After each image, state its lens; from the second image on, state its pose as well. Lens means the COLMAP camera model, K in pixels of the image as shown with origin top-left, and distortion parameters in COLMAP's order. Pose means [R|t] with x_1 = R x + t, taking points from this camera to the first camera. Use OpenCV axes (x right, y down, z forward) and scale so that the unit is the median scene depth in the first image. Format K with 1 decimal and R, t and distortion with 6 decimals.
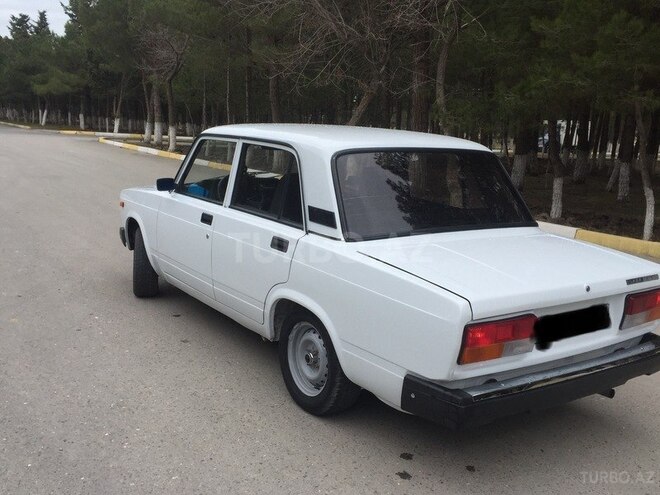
lens RADIAL K [[664.1, 0, 334.3], [0, 664.1, 249.2], [0, 0, 1]] dist [0.016489, 0.000000]
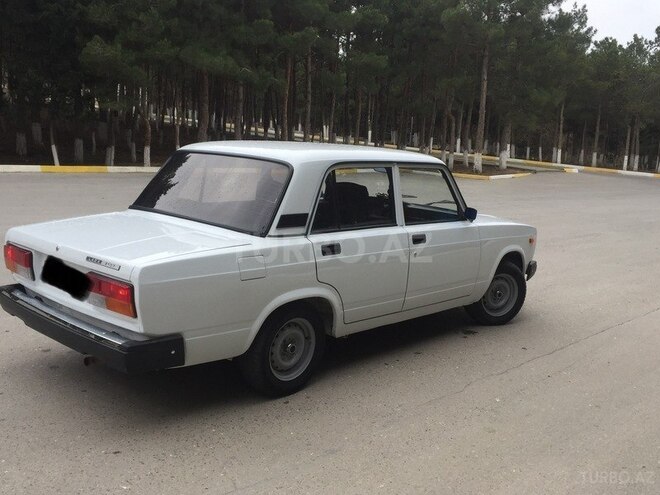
lens RADIAL K [[664.1, 0, 331.5], [0, 664.1, 250.1], [0, 0, 1]] dist [0.016489, 0.000000]
pose [[0.206103, 0.113439, -0.971933, 0.121349], [-0.226122, 0.971895, 0.065484, -0.009509], [0.952045, 0.206279, 0.225961, 0.087594]]
